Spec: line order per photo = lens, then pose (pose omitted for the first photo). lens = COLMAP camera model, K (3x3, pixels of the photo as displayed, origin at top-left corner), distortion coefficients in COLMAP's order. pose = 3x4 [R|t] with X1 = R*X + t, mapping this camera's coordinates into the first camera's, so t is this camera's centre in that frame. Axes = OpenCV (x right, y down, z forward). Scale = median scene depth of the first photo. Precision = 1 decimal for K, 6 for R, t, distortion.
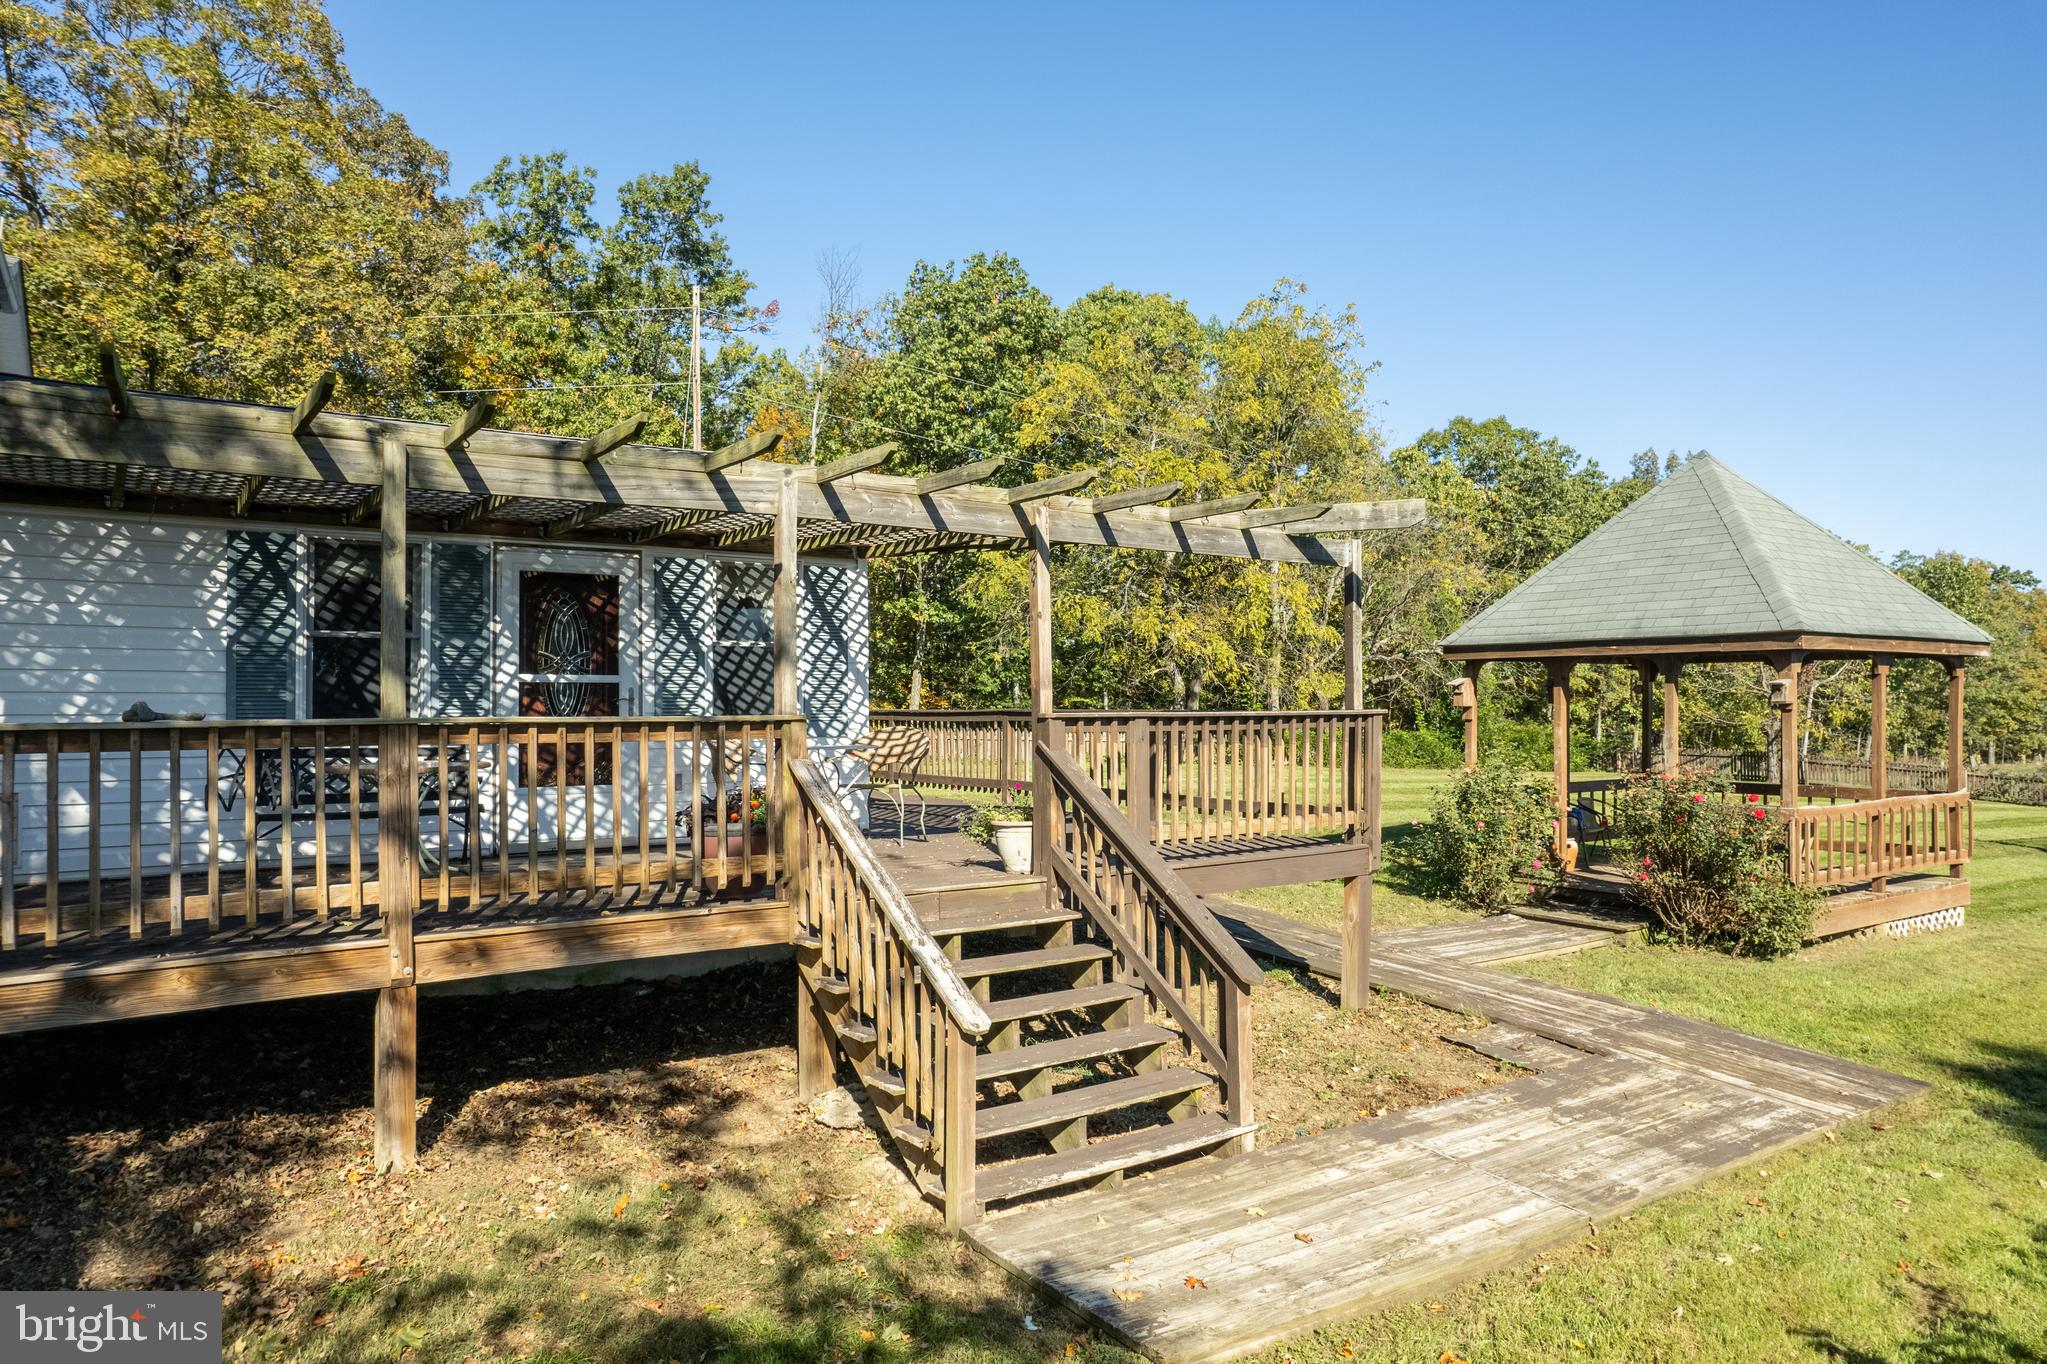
lens RADIAL K [[1307.6, 0, 1030.0], [0, 1307.6, 687.5], [0, 0, 1]] dist [-0.071891, 0.059039]
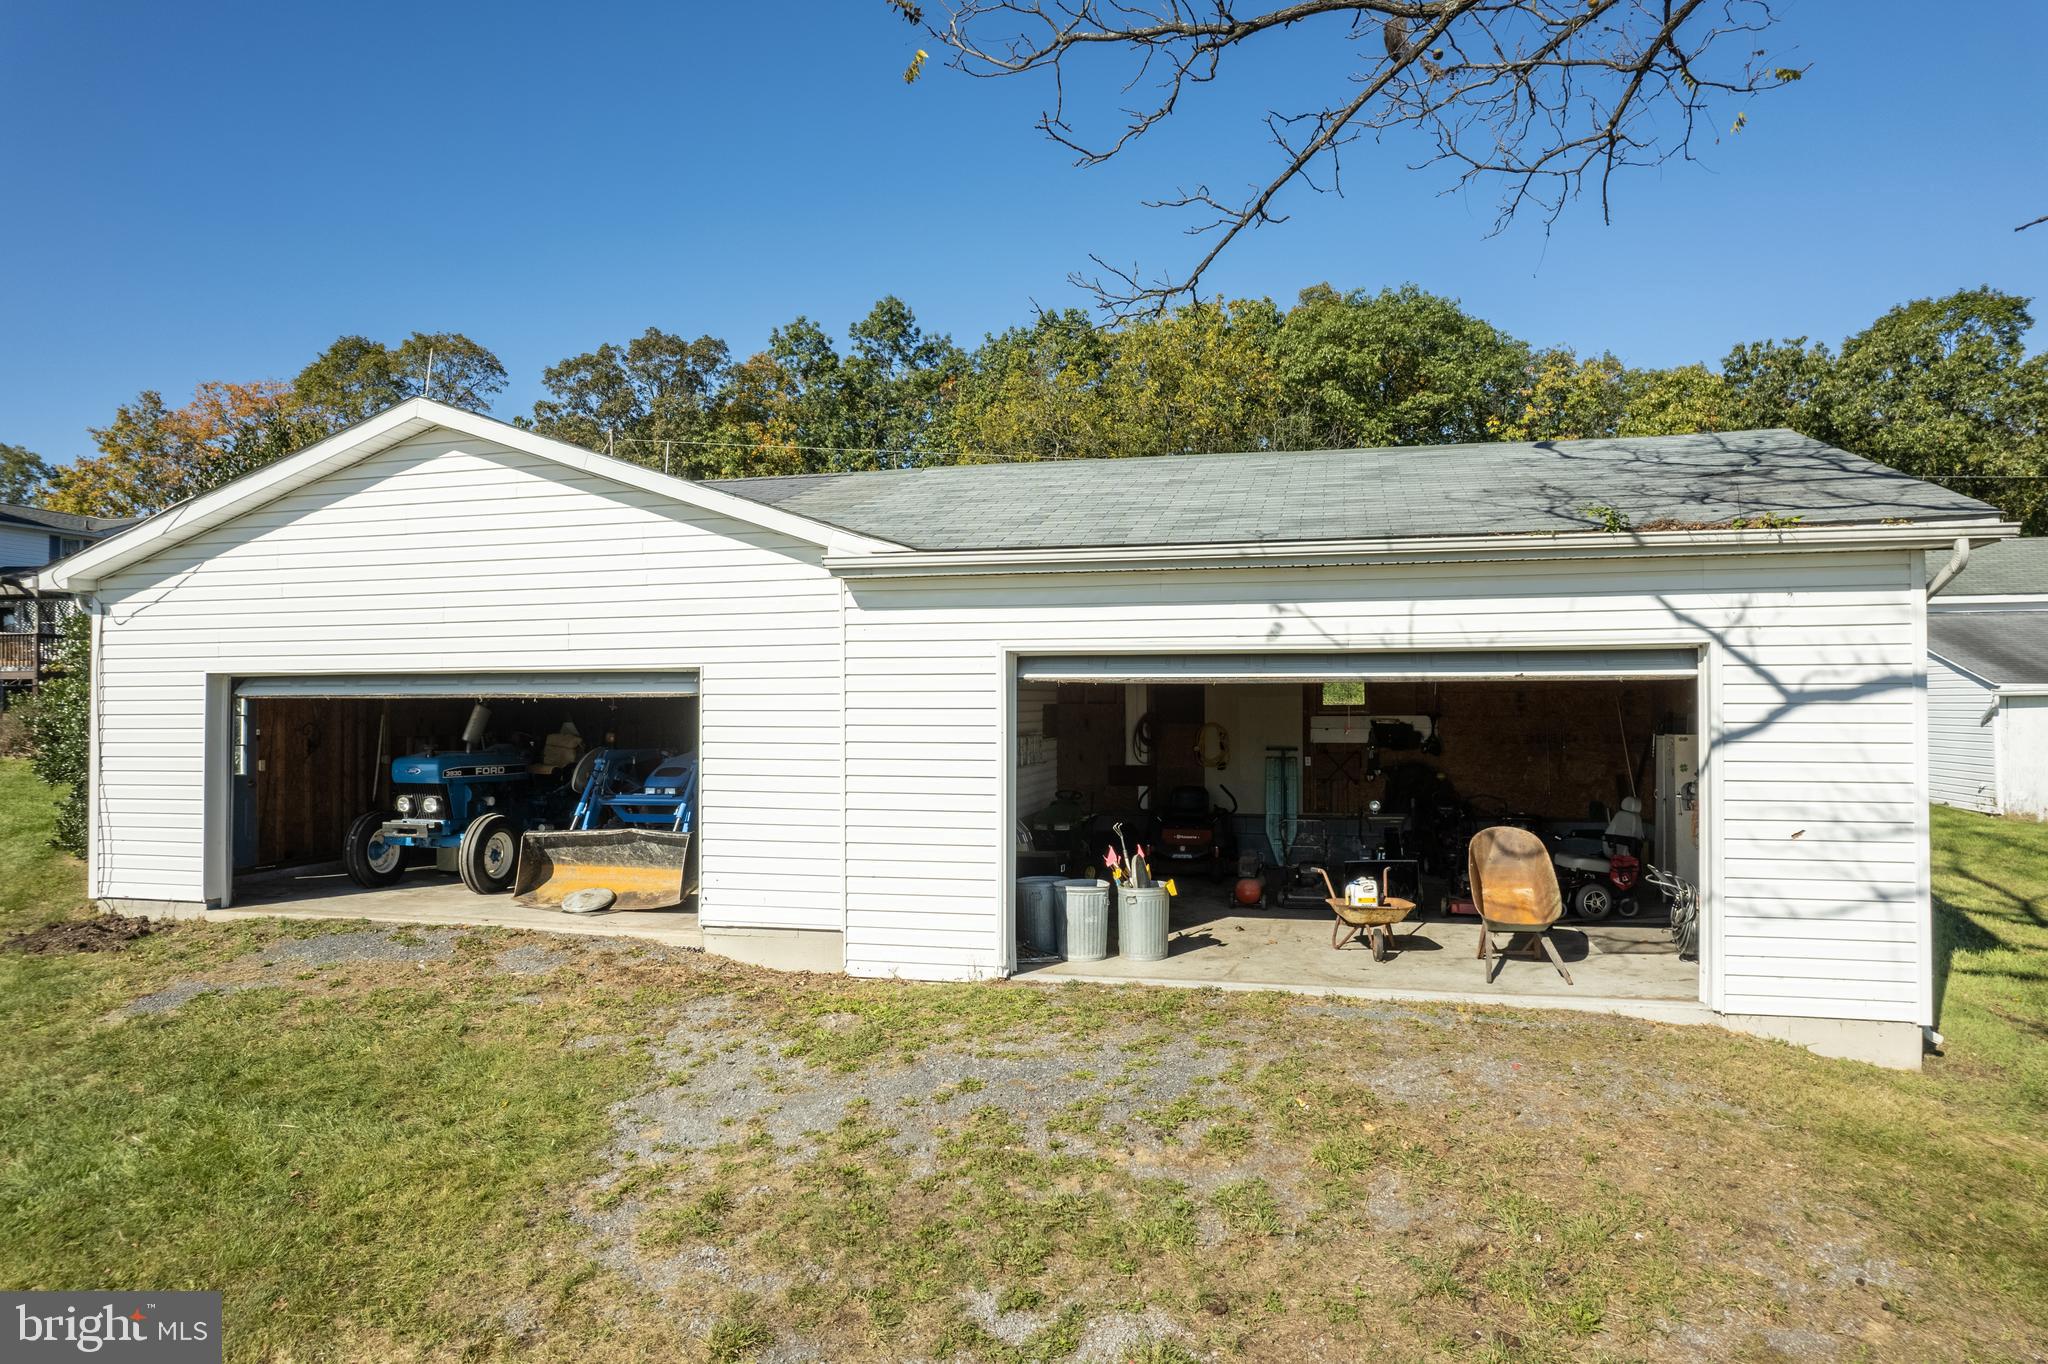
lens RADIAL K [[1339.7, 0, 1026.6], [0, 1339.7, 674.5], [0, 0, 1]] dist [-0.089712, 0.097971]
pose [[0.668972, -0.018817, -0.743050, 5.196111], [0.010259, 0.999818, -0.016083, 0.245760], [0.743217, 0.003136, 0.669043, 0.640219]]
